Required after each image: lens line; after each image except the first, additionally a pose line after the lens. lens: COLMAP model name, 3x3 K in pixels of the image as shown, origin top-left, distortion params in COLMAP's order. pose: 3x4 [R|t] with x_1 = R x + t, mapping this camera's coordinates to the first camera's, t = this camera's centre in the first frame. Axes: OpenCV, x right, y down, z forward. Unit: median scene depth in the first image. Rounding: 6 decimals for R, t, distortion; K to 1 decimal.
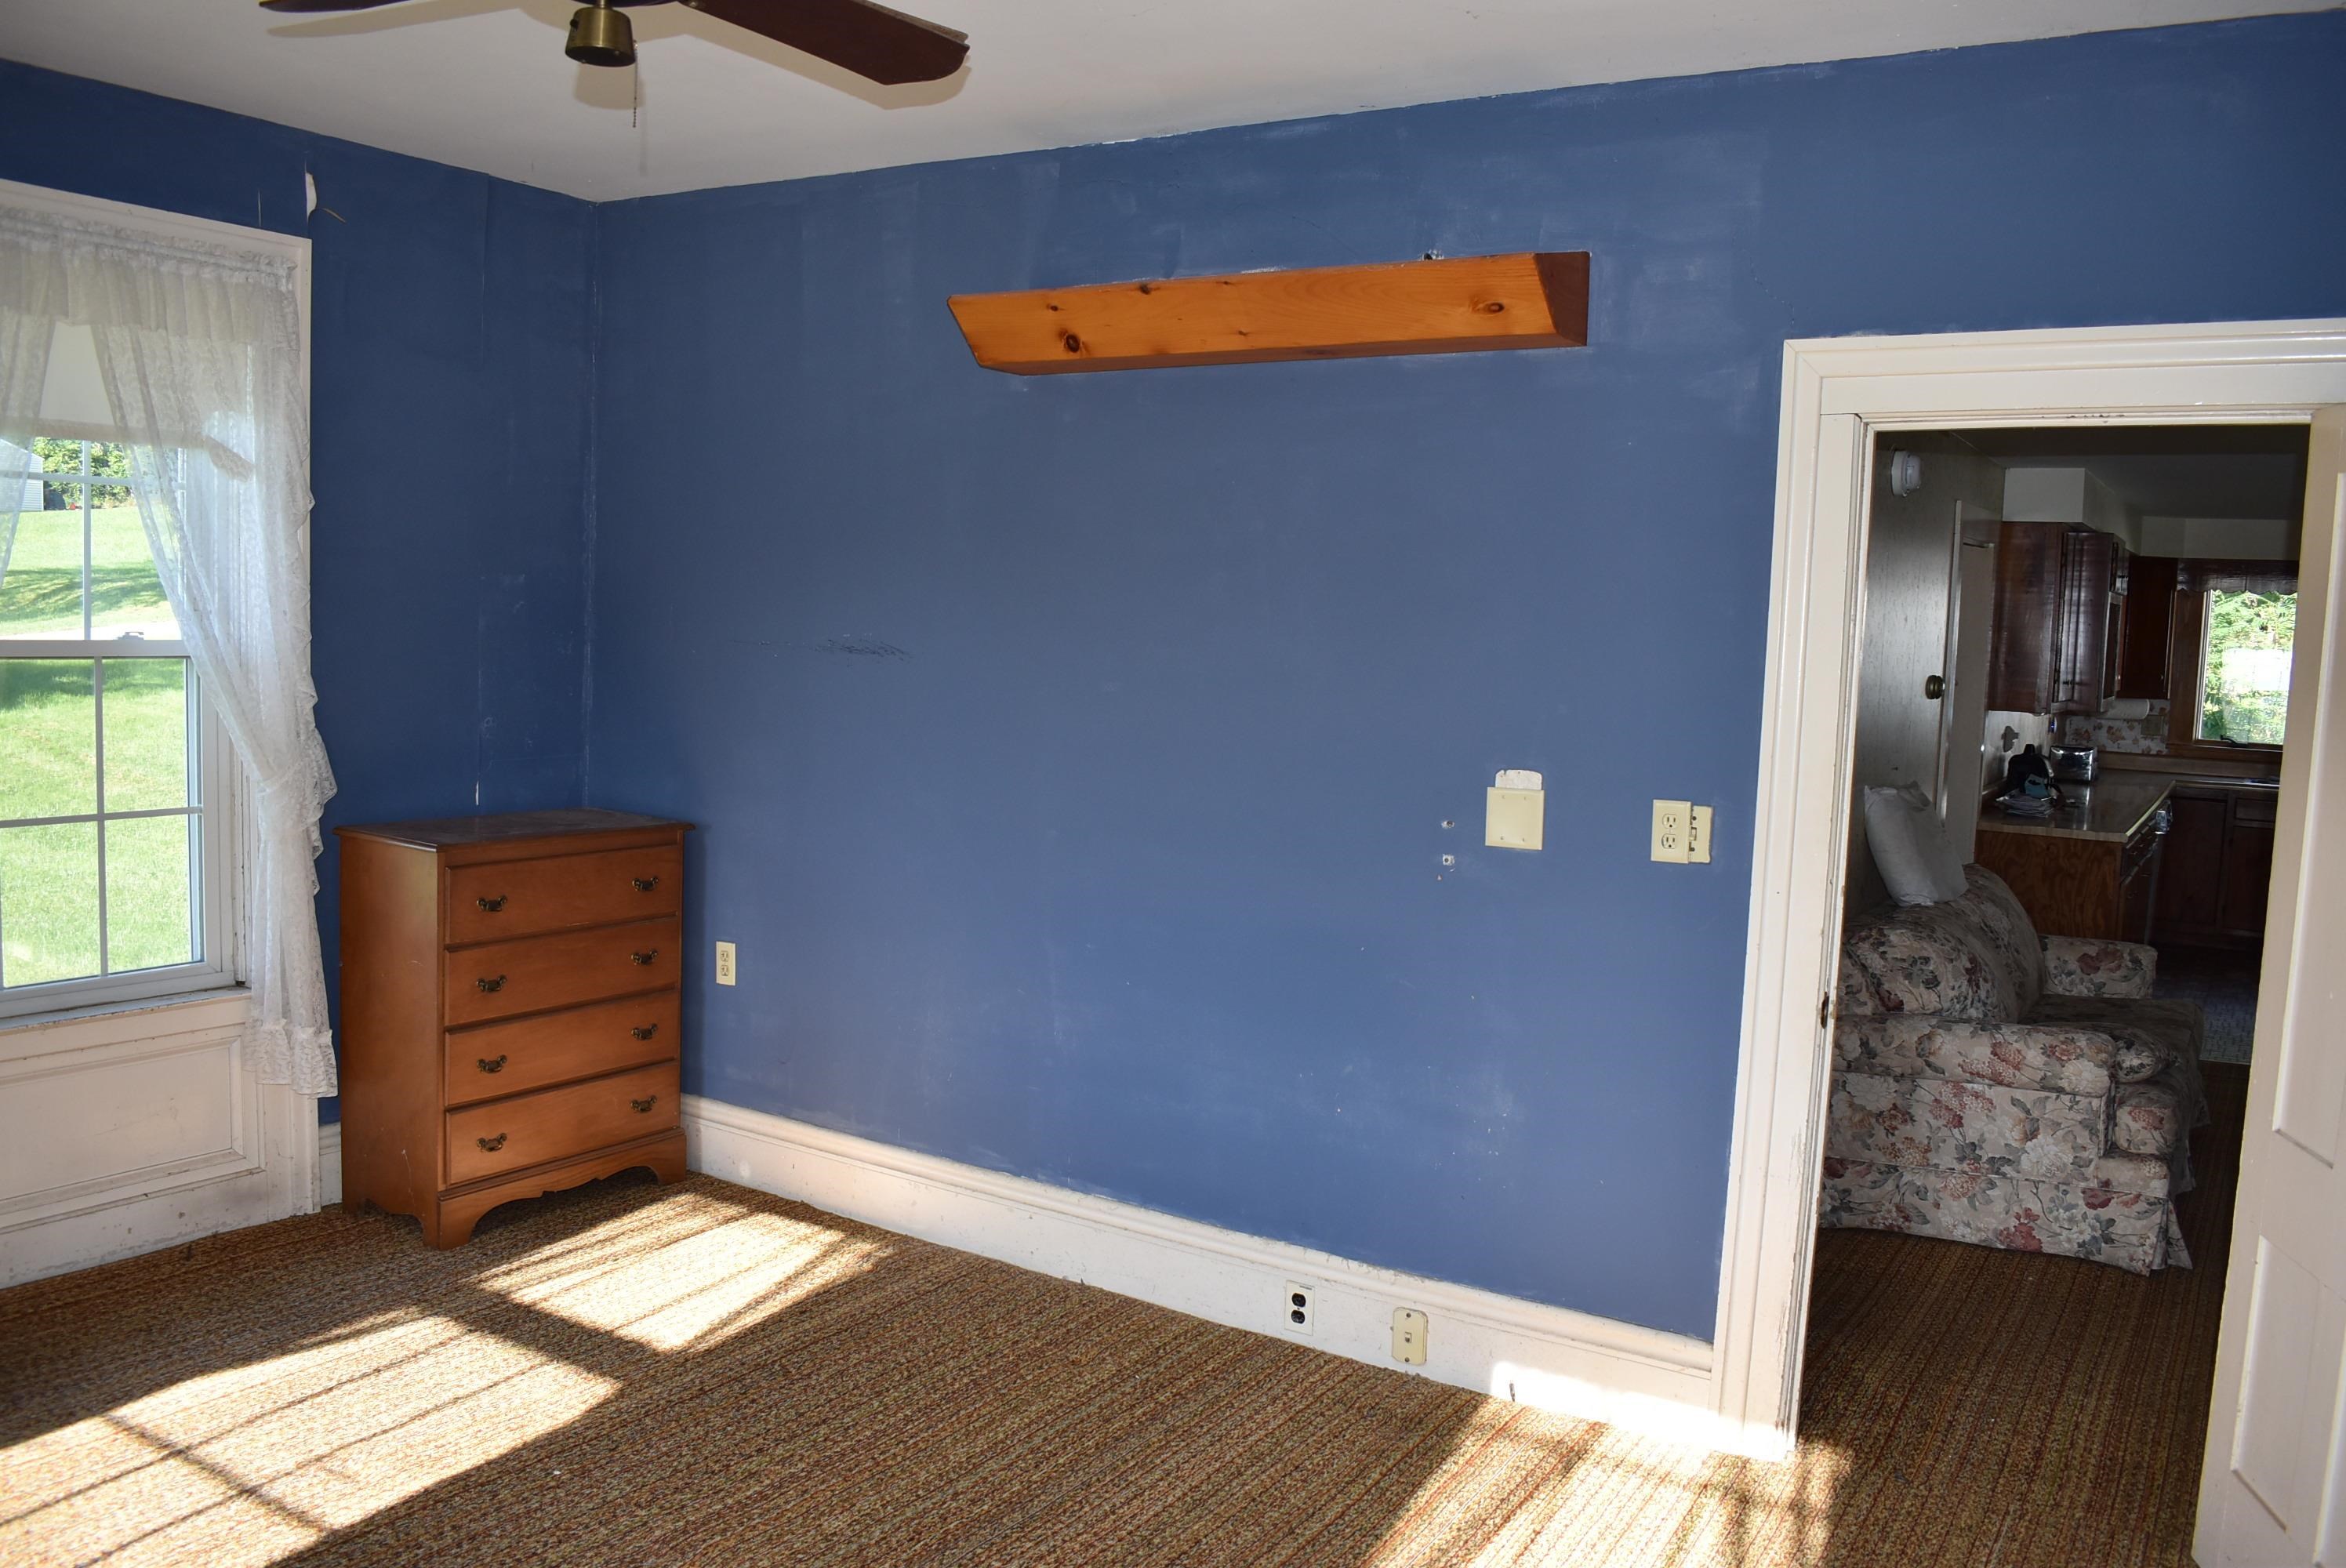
lens RADIAL K [[1859.1, 0, 1179.8], [0, 1859.1, 783.0], [0, 0, 1]] dist [-0.086482, 0.003101]
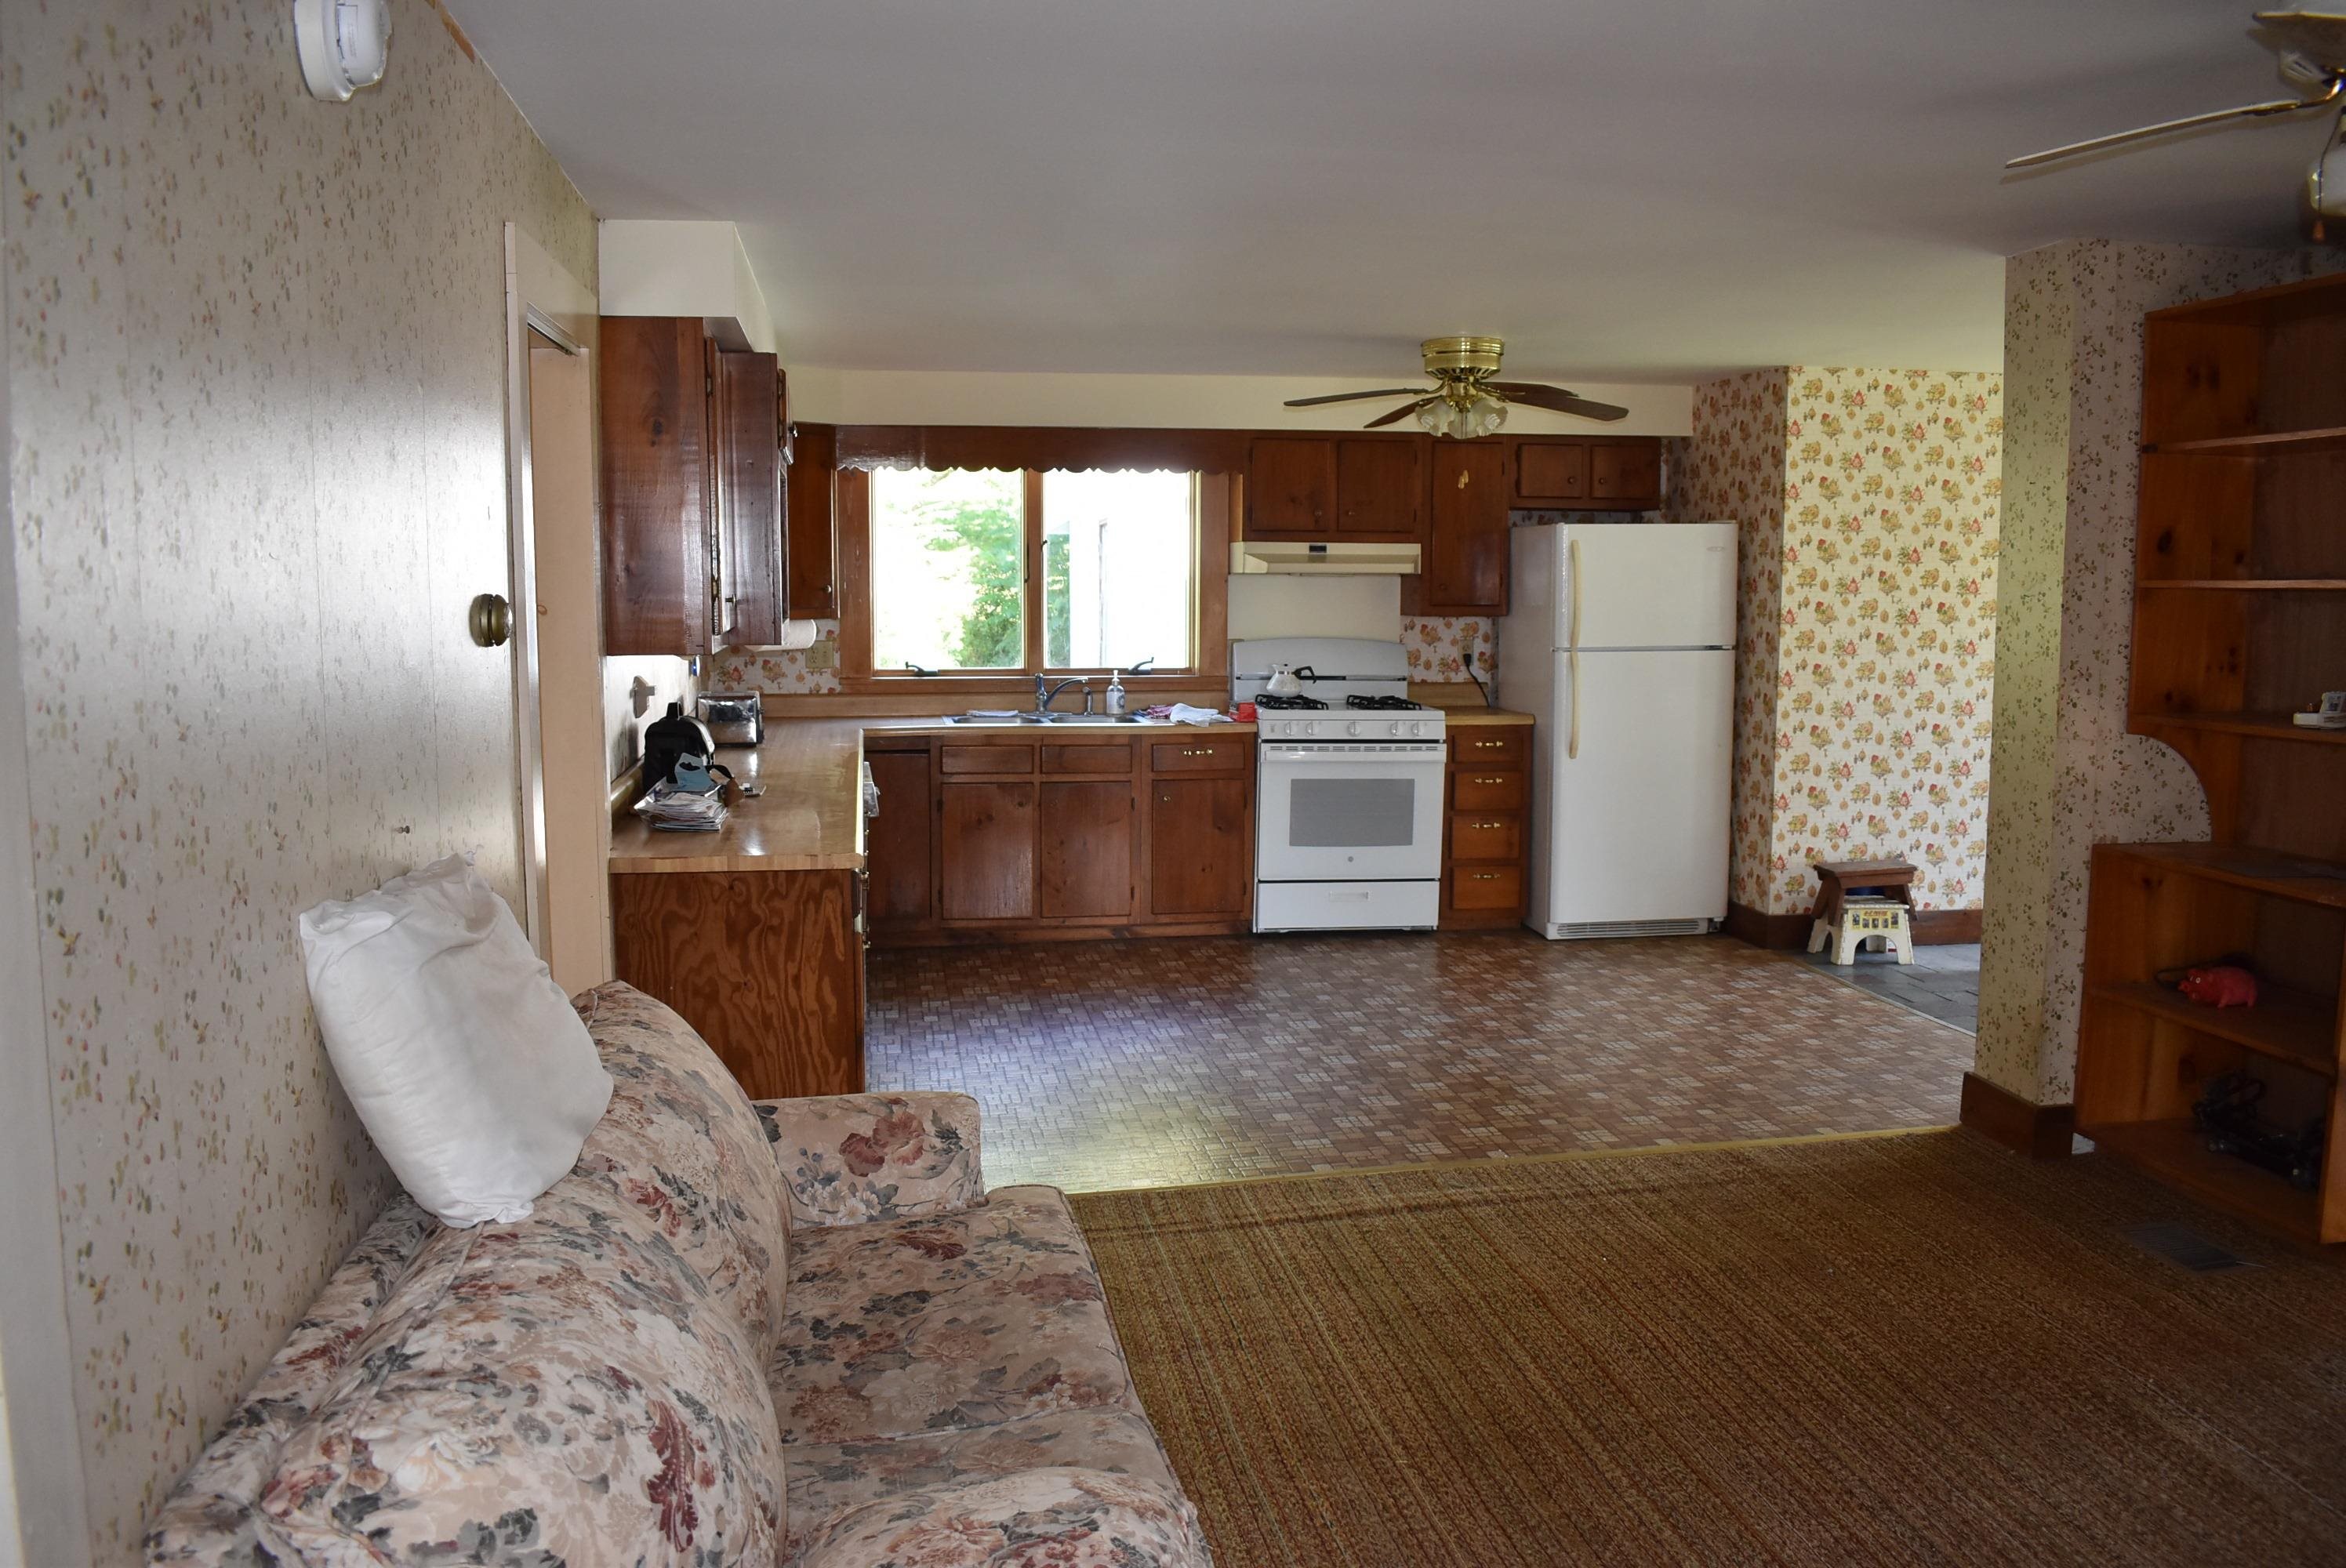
lens RADIAL K [[1859.1, 0, 1180.6], [0, 1859.1, 780.3], [0, 0, 1]] dist [-0.086482, 0.003101]
pose [[0.748162, -0.106394, 0.654930, 0.199148], [0.085415, 0.994291, 0.063949, -0.022992], [-0.657995, 0.008097, 0.752979, 0.457082]]
